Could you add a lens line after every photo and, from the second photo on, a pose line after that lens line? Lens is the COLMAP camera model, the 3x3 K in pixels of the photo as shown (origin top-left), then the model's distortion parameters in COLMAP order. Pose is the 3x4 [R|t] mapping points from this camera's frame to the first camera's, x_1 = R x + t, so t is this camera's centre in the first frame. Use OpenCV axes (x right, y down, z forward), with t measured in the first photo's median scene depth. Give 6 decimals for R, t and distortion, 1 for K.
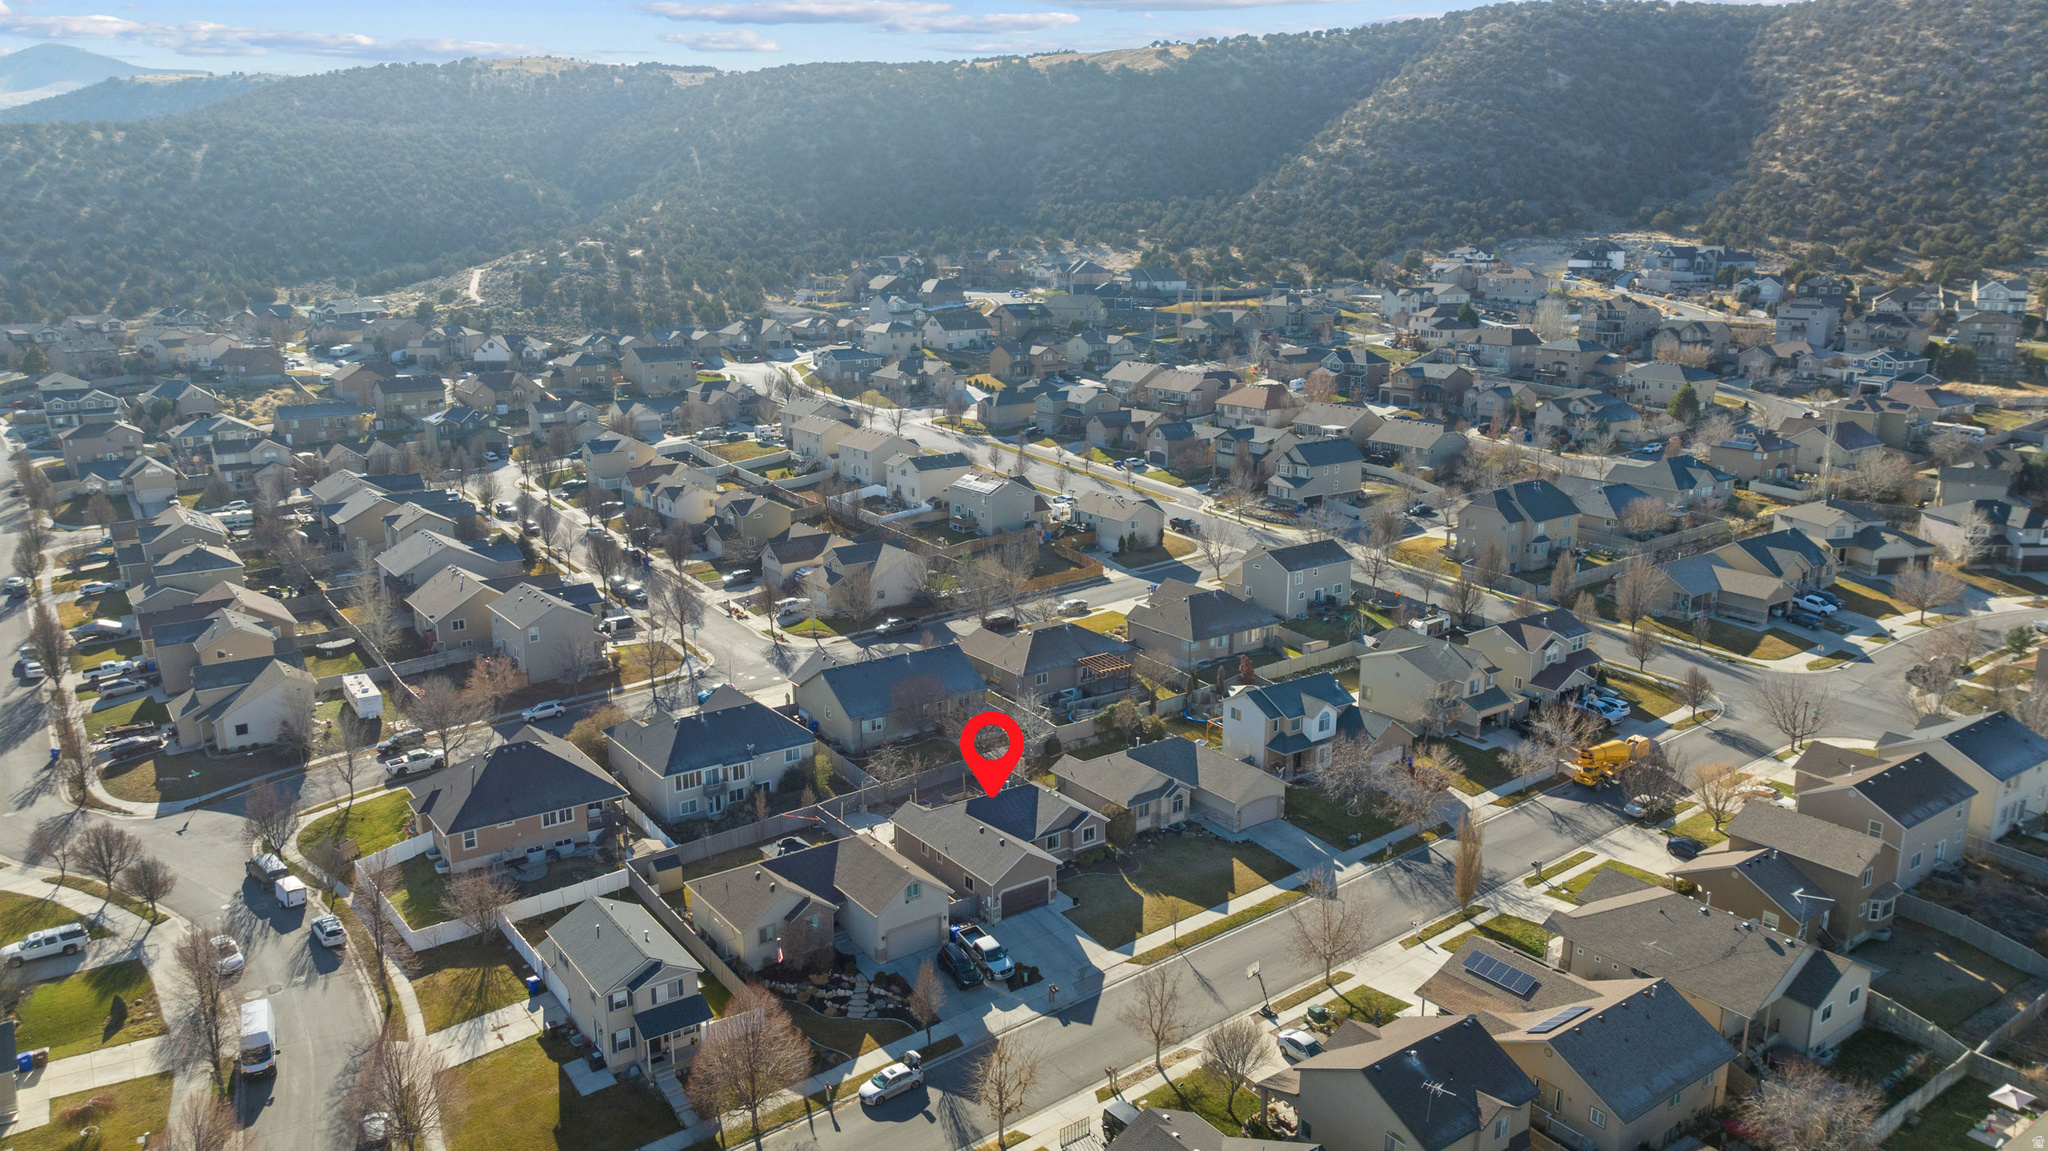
lens RADIAL K [[1444.5, 0, 1026.3], [0, 1444.5, 573.3], [0, 0, 1]] dist [-0.040034, 0.045777]
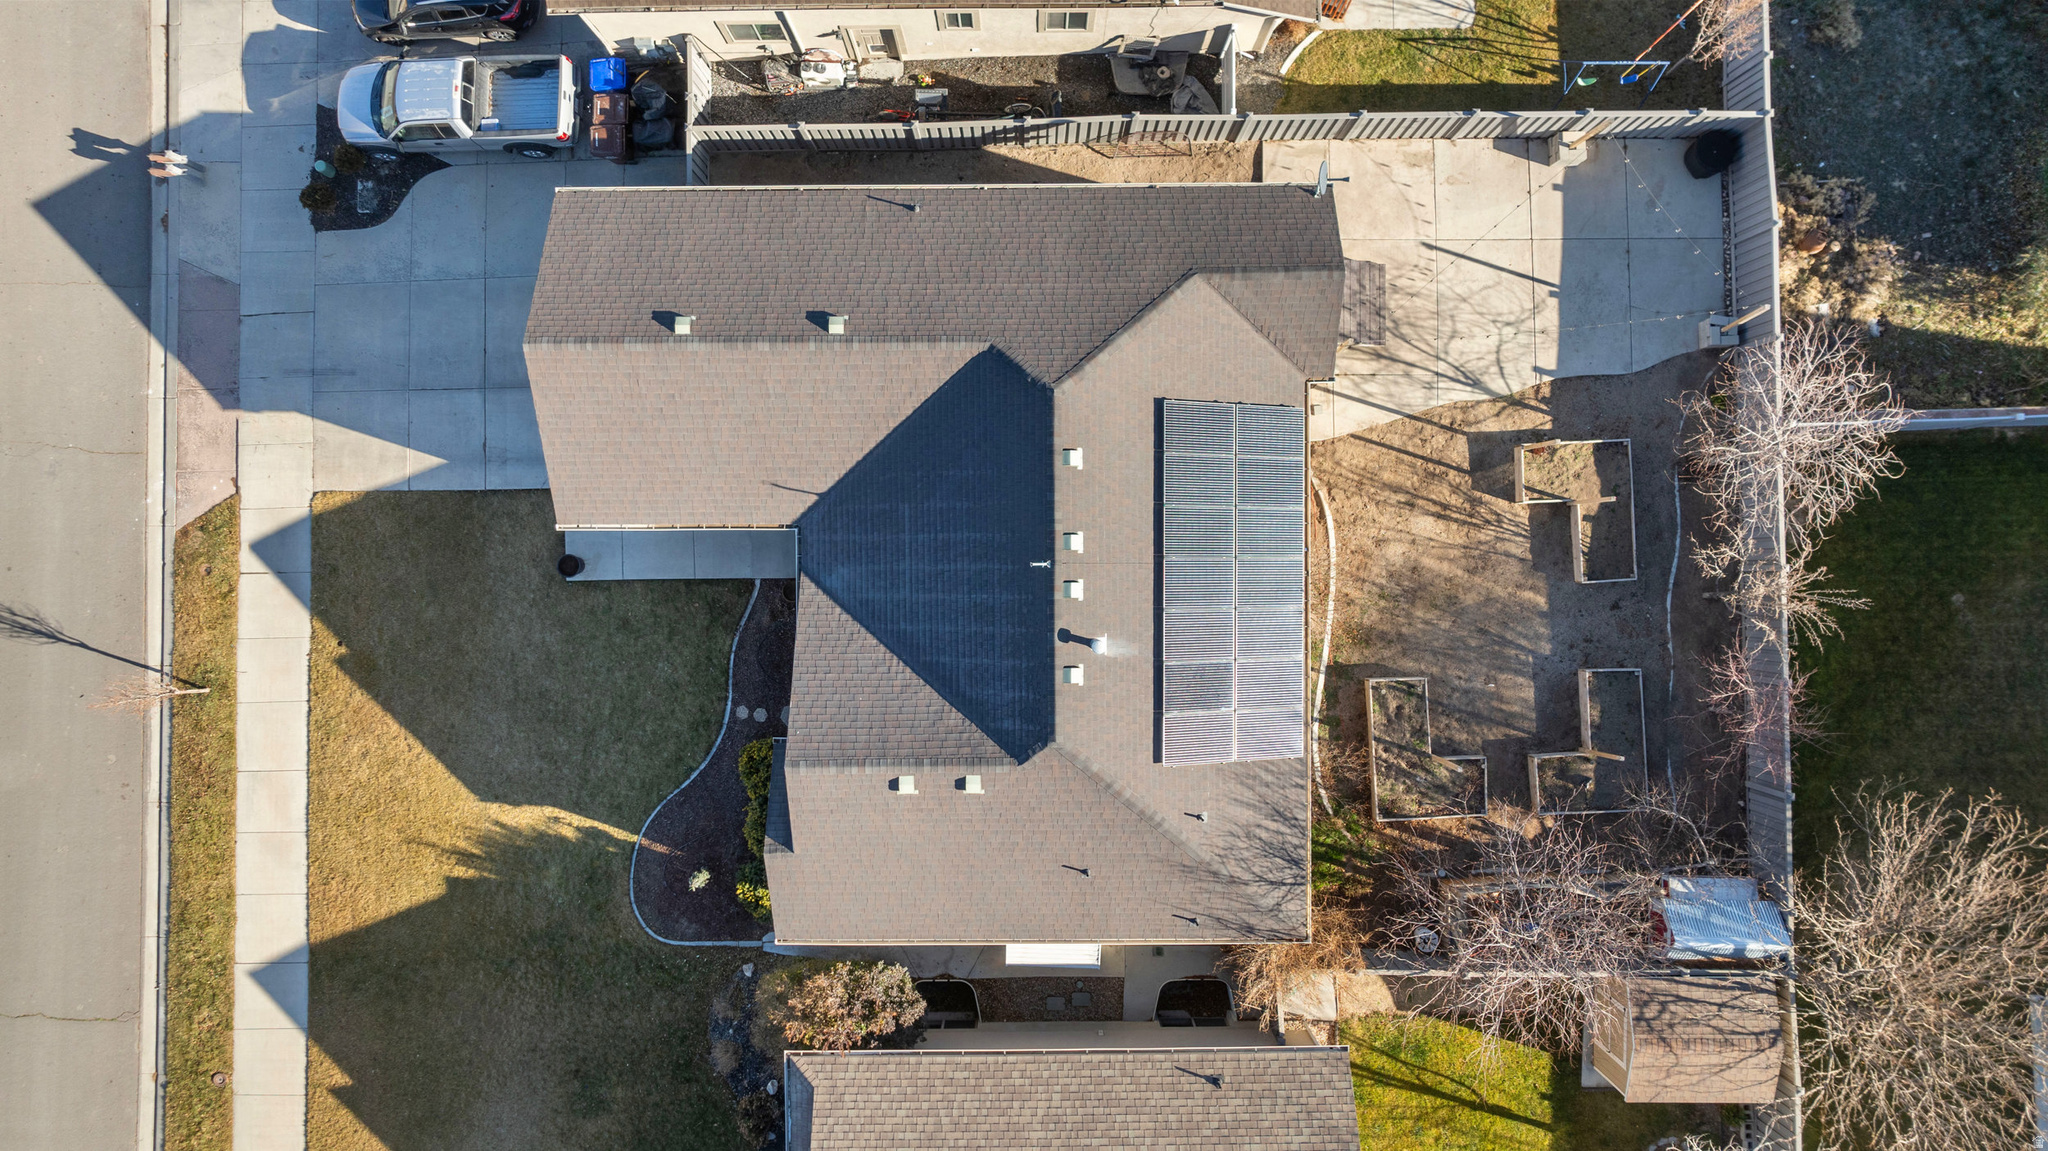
lens RADIAL K [[1444.5, 0, 1026.3], [0, 1444.5, 573.3], [0, 0, 1]] dist [-0.040034, 0.045777]
pose [[-0.581839, 0.813276, 0.006816, -0.011509], [-0.190867, -0.144688, 0.970894, -0.040360], [0.790591, 0.563603, 0.239413, 0.653668]]
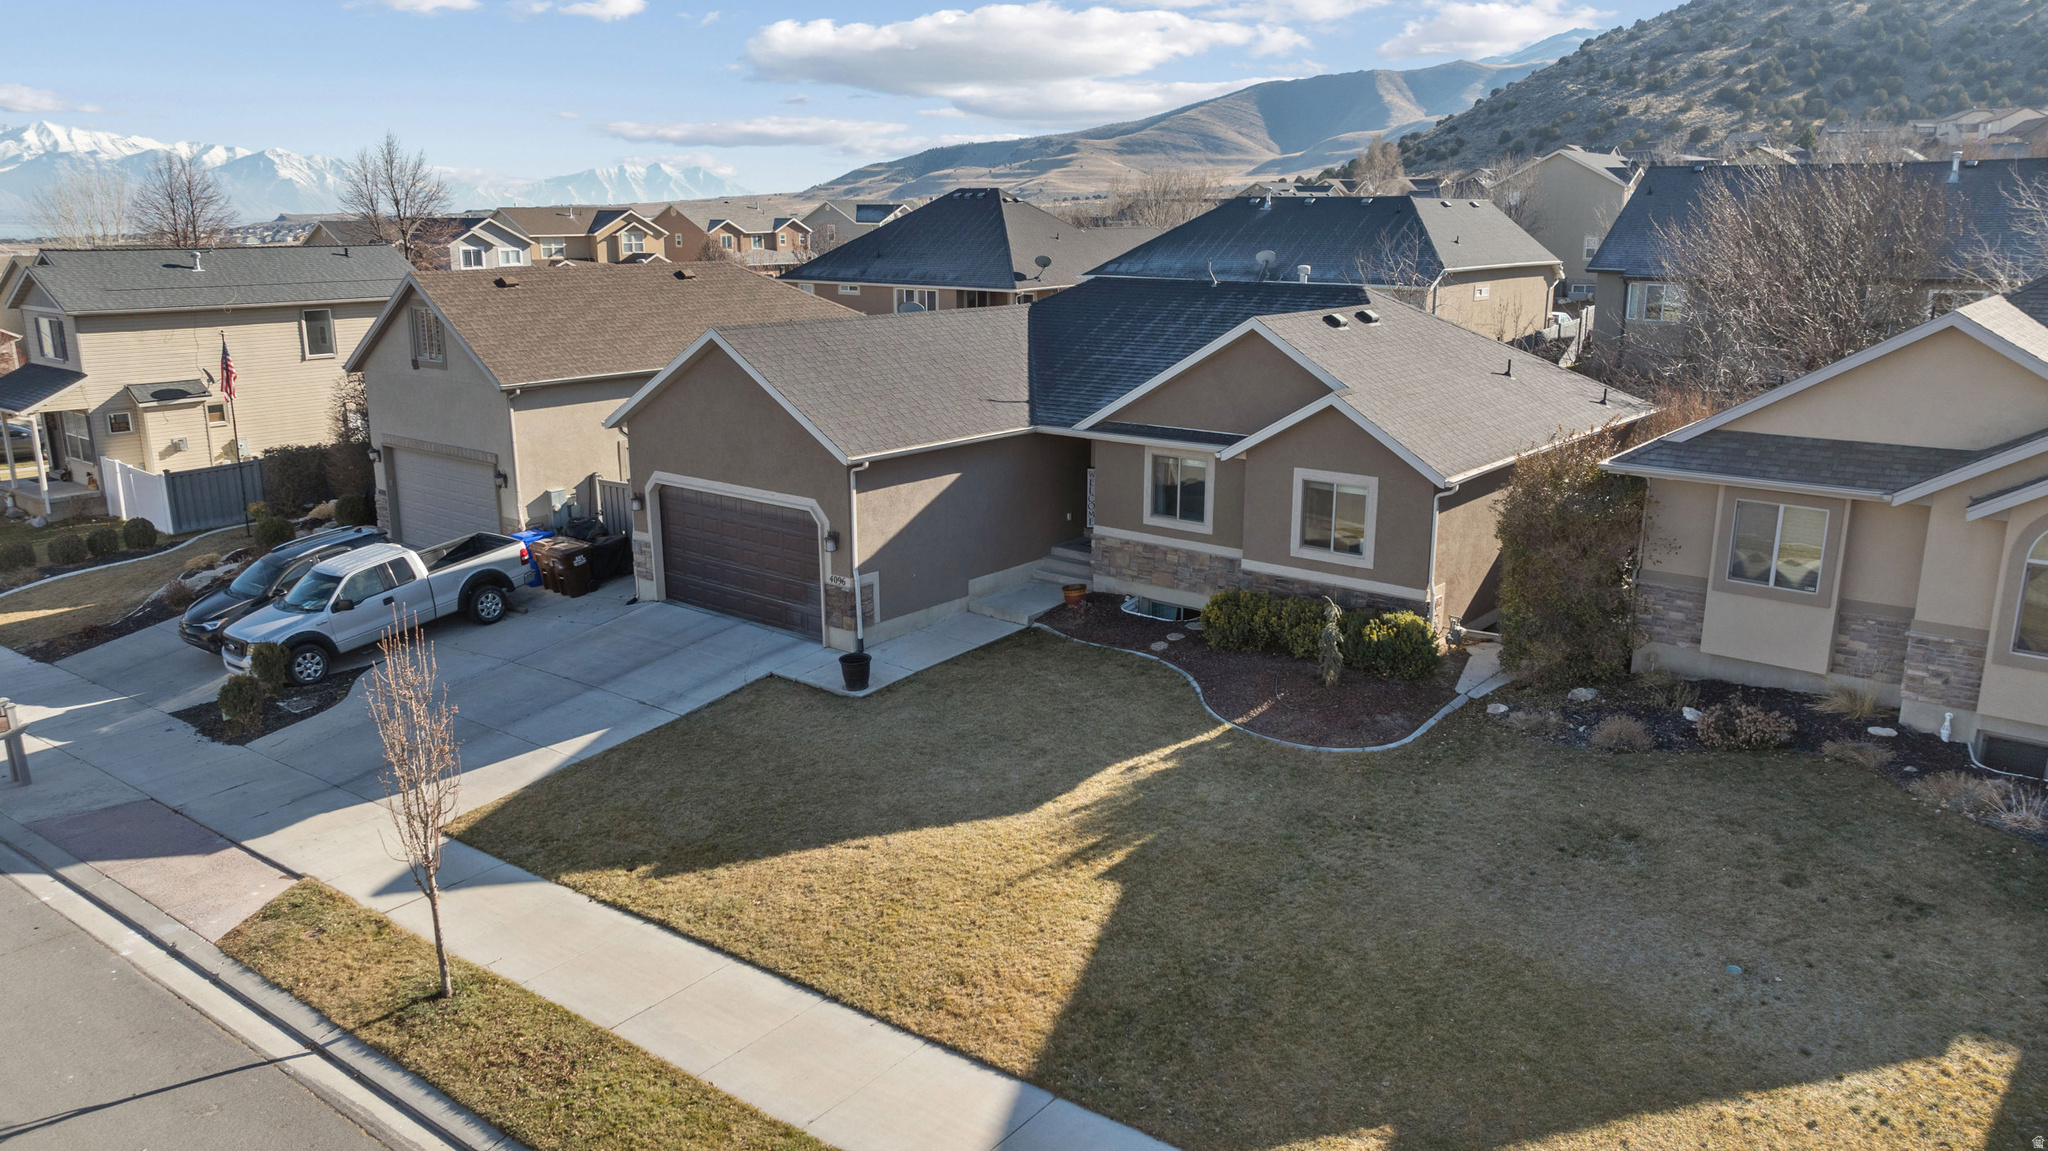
lens RADIAL K [[1448.8, 0, 1024.0], [0, 1448.8, 575.5], [0, 0, 1]] dist [-0.080219, 0.107654]
pose [[0.259562, 0.236645, -0.936283, 0.147314], [-0.227170, 0.957268, 0.178971, 0.112793], [0.938627, 0.166242, 0.302229, 0.624665]]
